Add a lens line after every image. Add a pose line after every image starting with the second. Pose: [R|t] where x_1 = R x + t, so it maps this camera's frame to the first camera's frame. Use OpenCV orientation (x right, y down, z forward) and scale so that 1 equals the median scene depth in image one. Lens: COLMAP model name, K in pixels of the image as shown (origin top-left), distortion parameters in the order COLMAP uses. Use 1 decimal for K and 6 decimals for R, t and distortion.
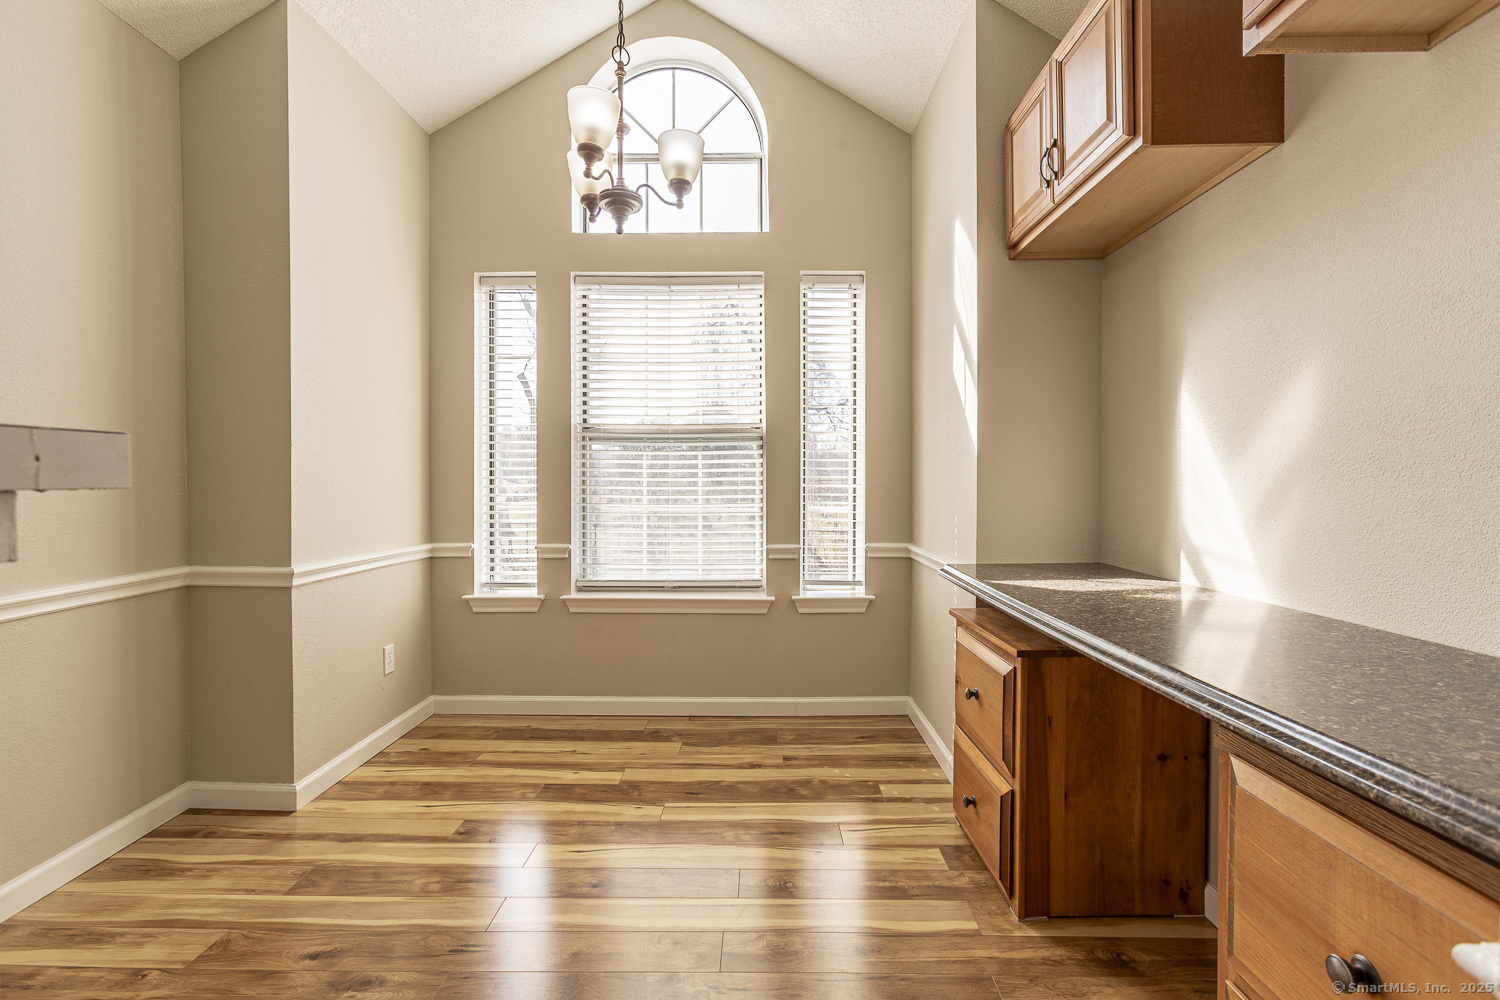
lens RADIAL K [[679.4, 0, 753.0], [0, 679.4, 495.2], [0, 0, 1]] dist [-0.010544, 0.008600]
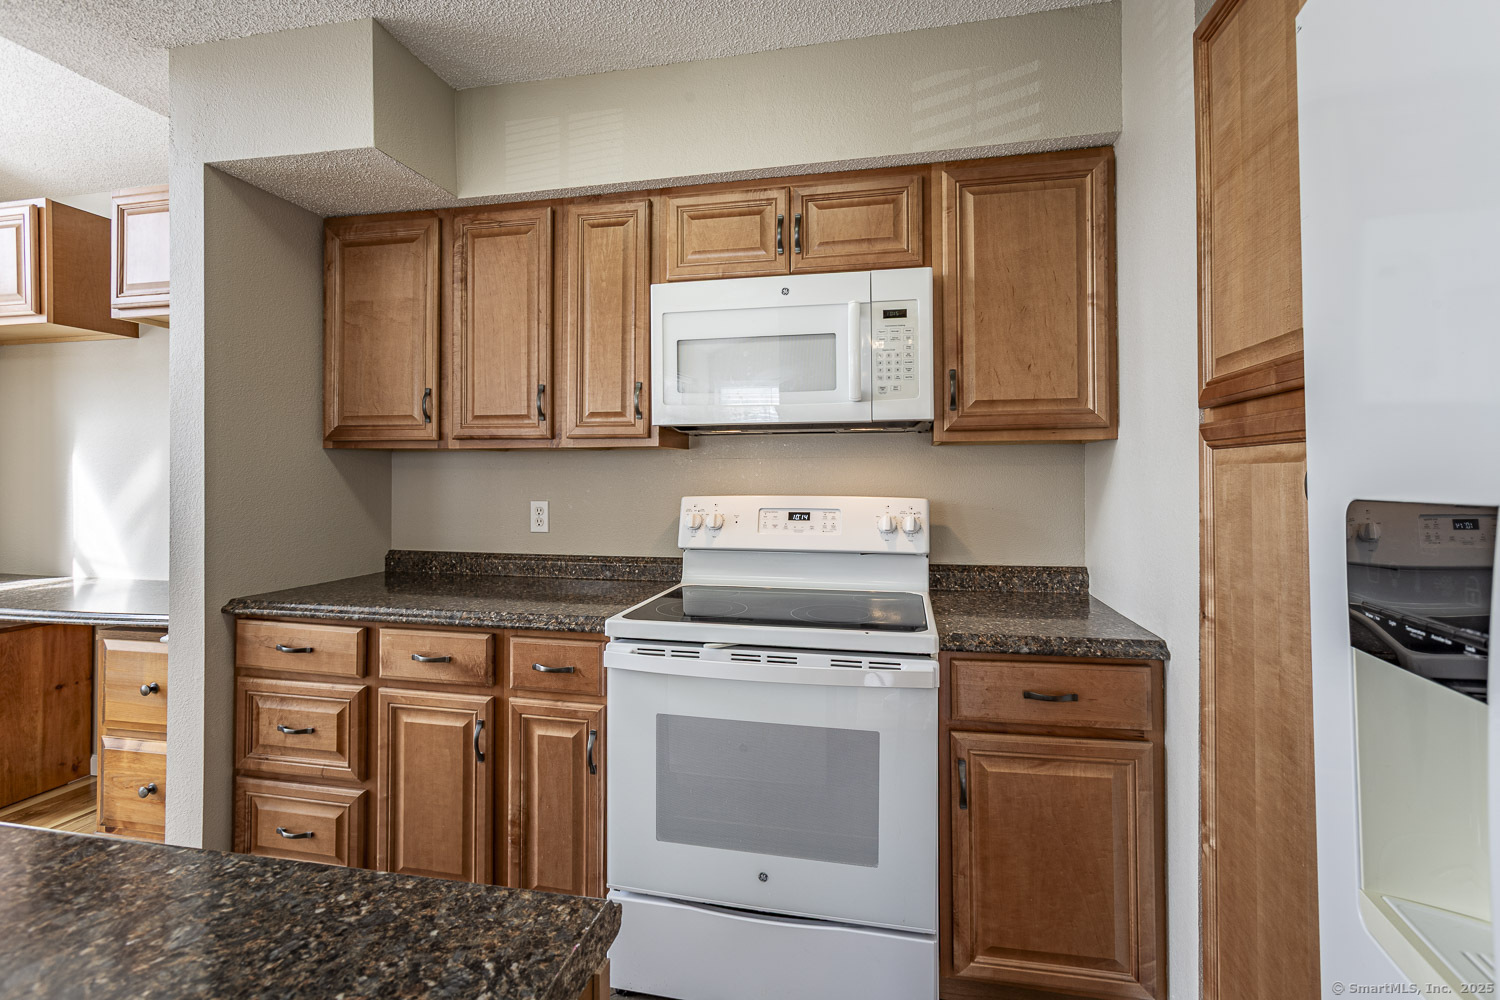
lens RADIAL K [[679.4, 0, 747.9], [0, 679.4, 471.7], [0, 0, 1]] dist [-0.010544, 0.008600]
pose [[0.207242, 0.009701, 0.978242, -0.390027], [0.016737, 0.999769, -0.013460, -0.045393], [-0.978147, 0.019162, 0.207032, -0.575694]]
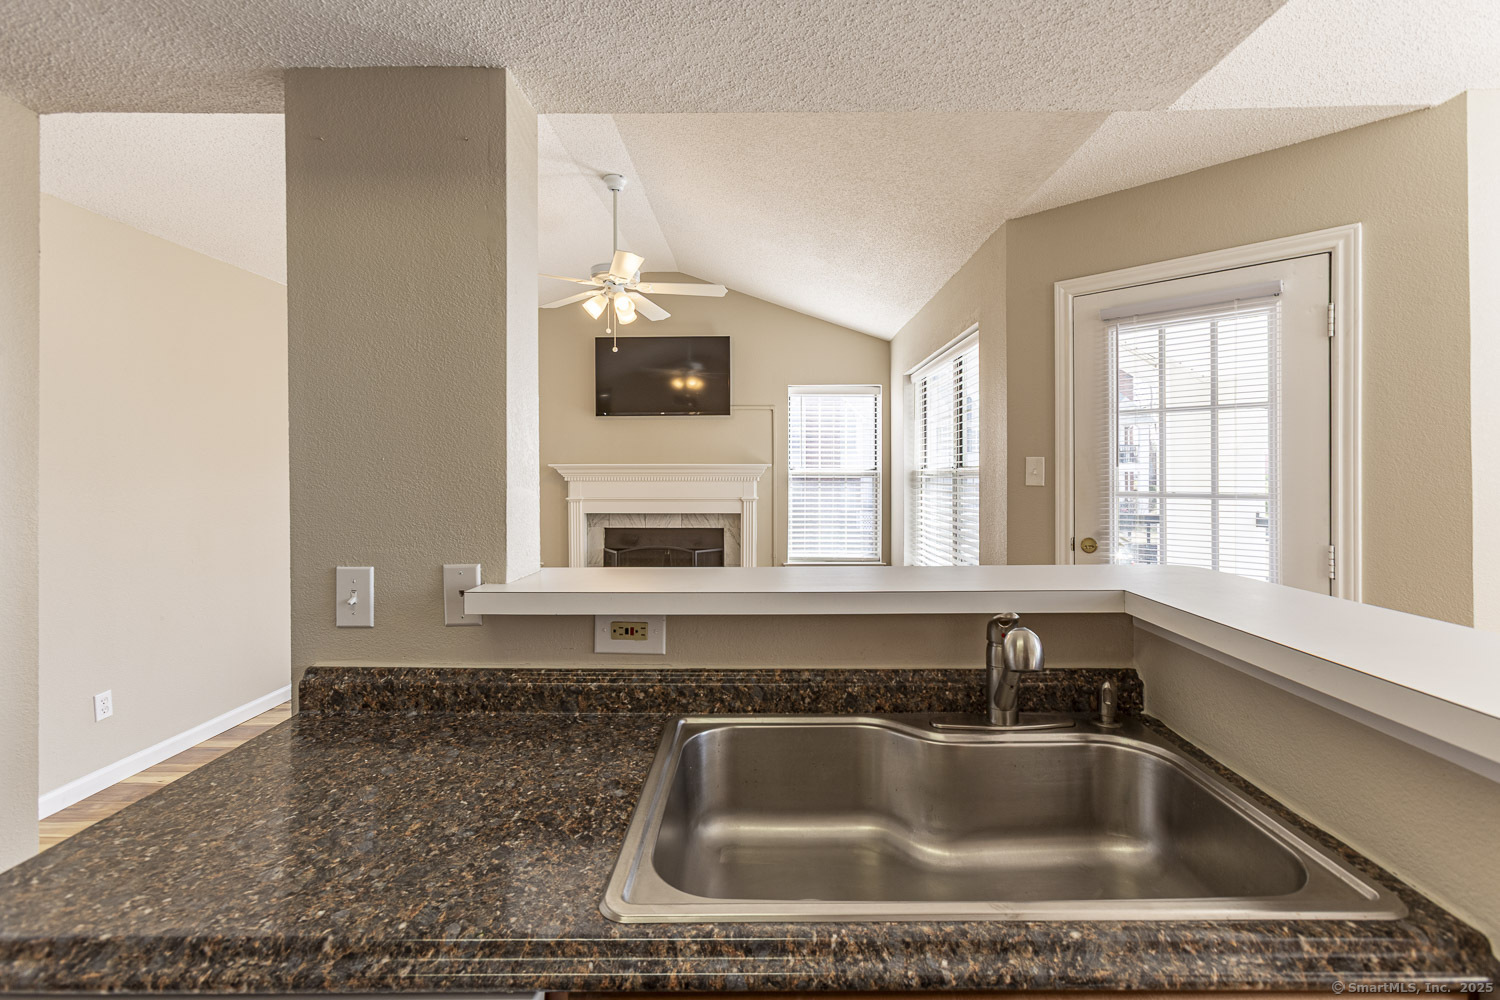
lens RADIAL K [[679.4, 0, 761.8], [0, 679.4, 474.0], [0, 0, 1]] dist [-0.010544, 0.008600]
pose [[-0.005916, 0.001120, -0.999982, 0.053532], [-0.017163, 0.999852, 0.001222, -0.089443], [0.999835, 0.017170, -0.005896, -0.168563]]
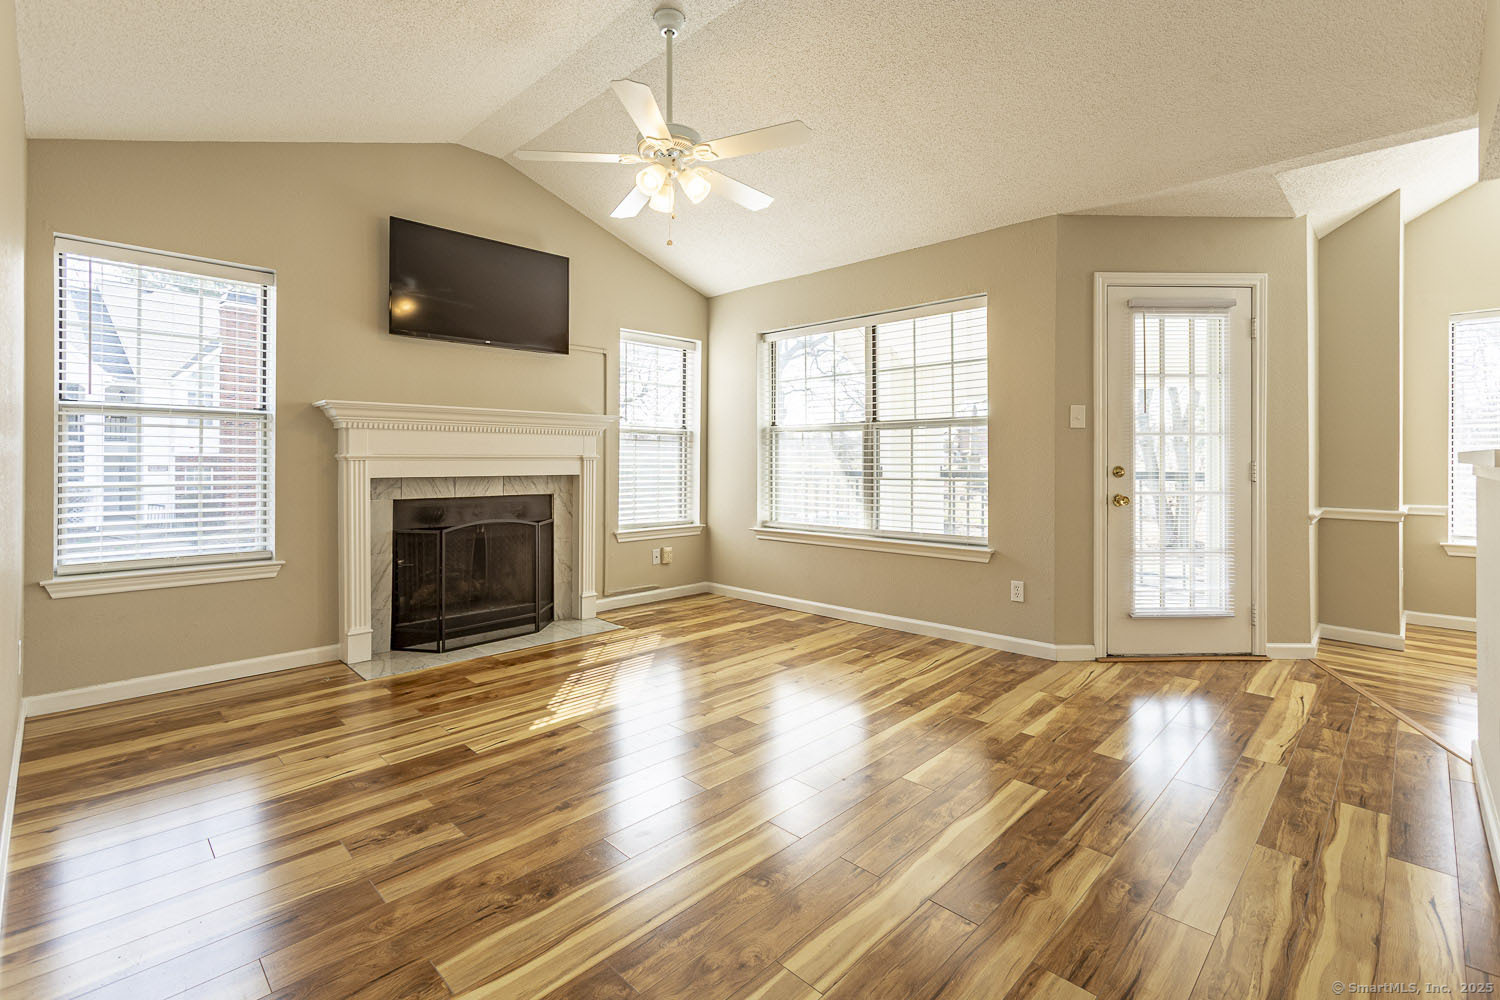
lens RADIAL K [[679.4, 0, 726.7], [0, 679.4, 459.5], [0, 0, 1]] dist [-0.010544, 0.008600]
pose [[0.708281, -0.002521, -0.705926, -0.559713], [-0.015563, 0.999695, -0.019185, 0.024746], [0.705759, 0.024574, 0.708025, -1.212440]]
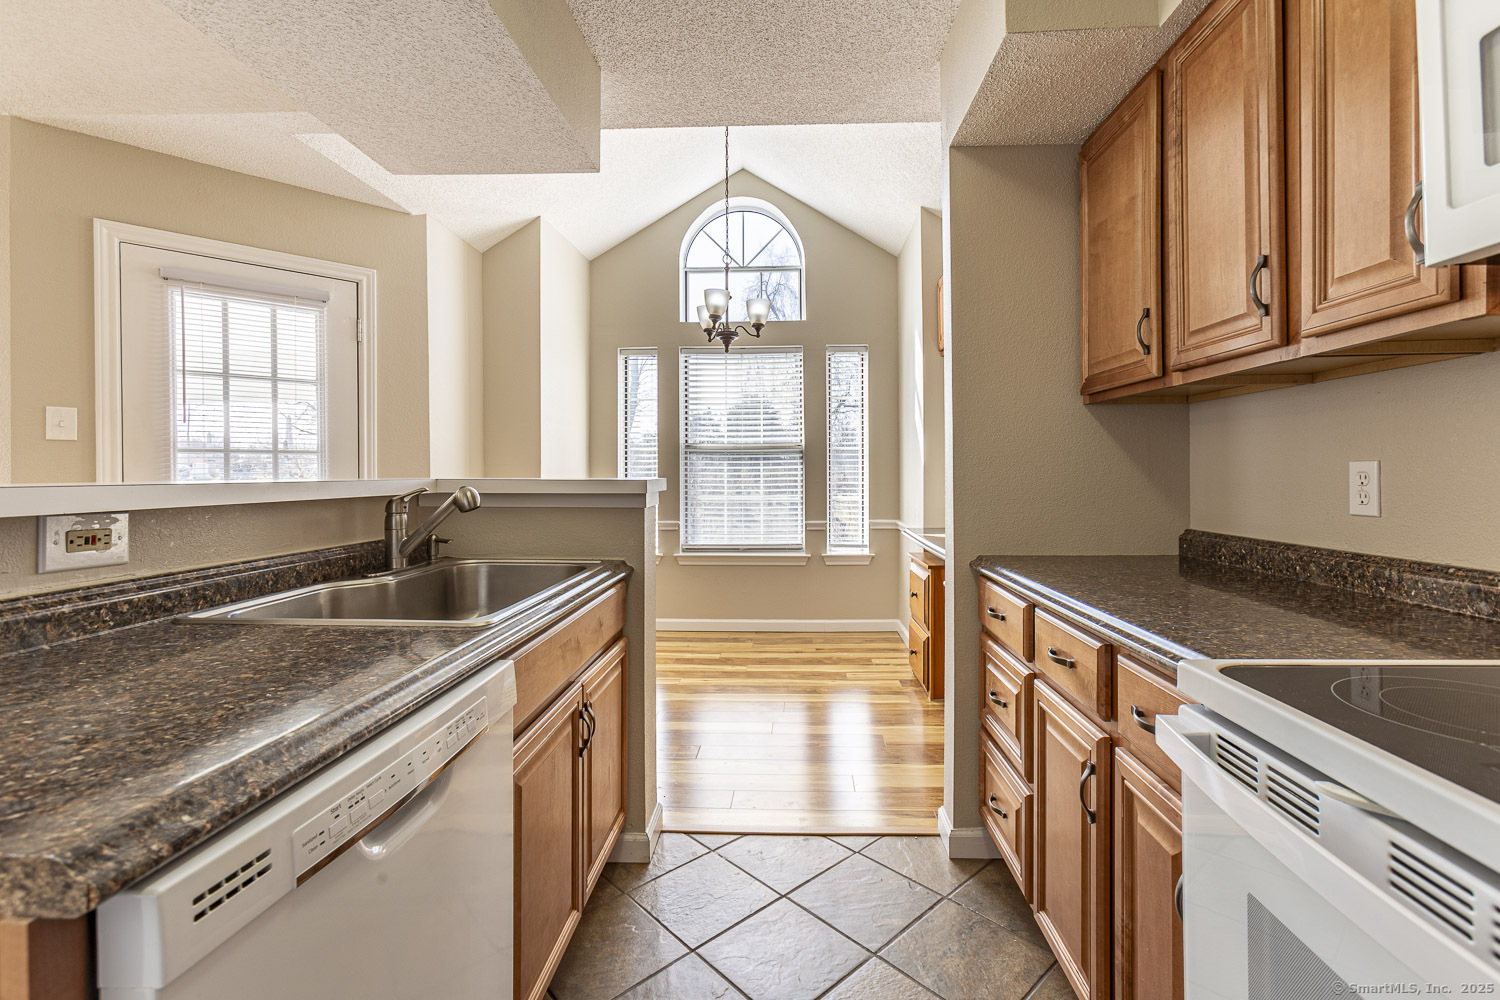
lens RADIAL K [[679.4, 0, 768.4], [0, 679.4, 473.9], [0, 0, 1]] dist [-0.010544, 0.008600]
pose [[0.999318, -0.005068, -0.036579, -0.008322], [0.004374, 0.999809, -0.019024, -0.006431], [0.036669, 0.018851, 0.999150, -0.649379]]
